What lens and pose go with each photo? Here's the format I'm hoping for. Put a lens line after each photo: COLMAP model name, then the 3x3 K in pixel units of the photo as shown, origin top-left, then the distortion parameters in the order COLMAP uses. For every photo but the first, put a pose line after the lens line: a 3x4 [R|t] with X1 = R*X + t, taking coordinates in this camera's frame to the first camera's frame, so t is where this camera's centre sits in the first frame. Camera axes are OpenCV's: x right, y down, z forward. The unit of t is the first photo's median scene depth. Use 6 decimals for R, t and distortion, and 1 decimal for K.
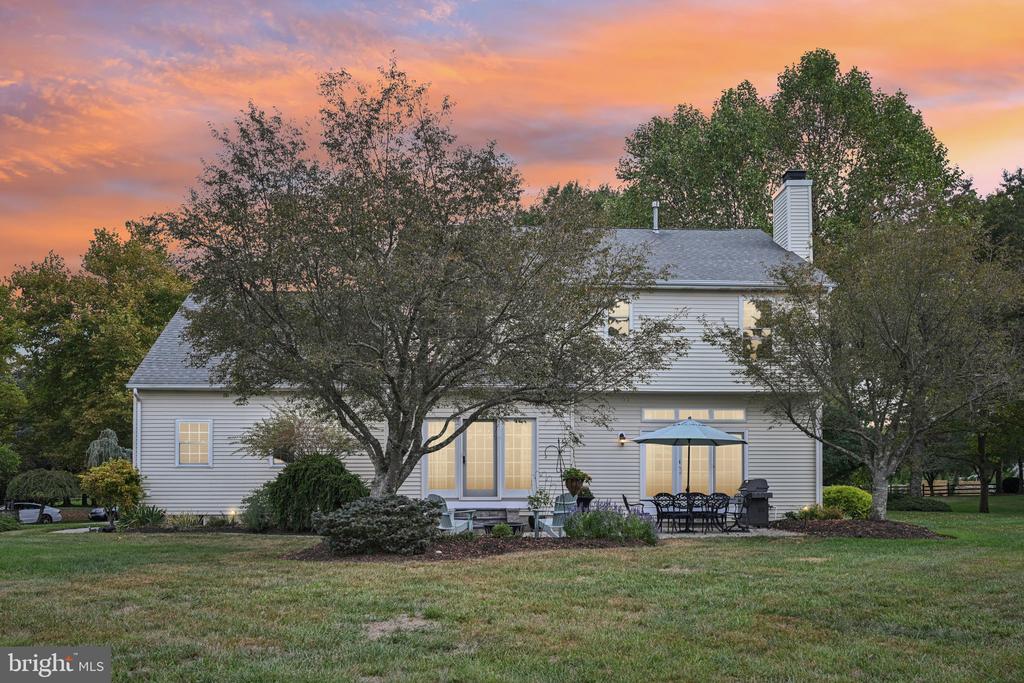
lens RADIAL K [[899.6, 0, 511.9], [0, 899.6, 352.9], [0, 0, 1]] dist [-0.004829, -0.002233]
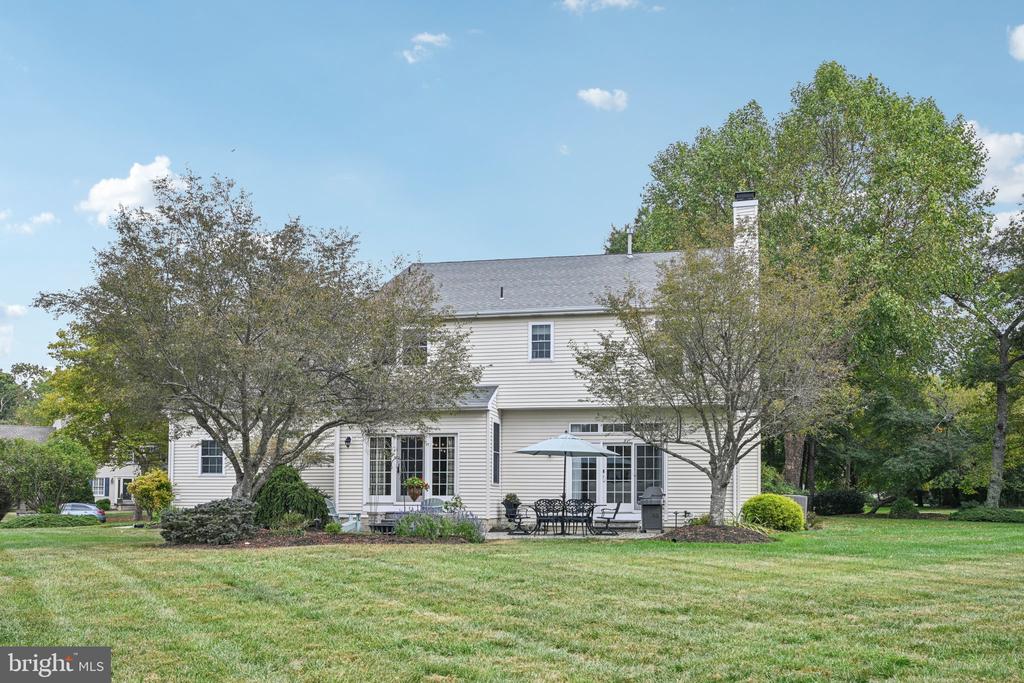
lens RADIAL K [[888.0, 0, 512.0], [0, 888.0, 341.5], [0, 0, 1]] dist [-0.015373, 0.003717]
pose [[0.966125, -0.039781, -0.254992, 0.392480], [0.033610, 0.999028, -0.028511, -0.010476], [0.255878, 0.018974, 0.966523, -0.080140]]
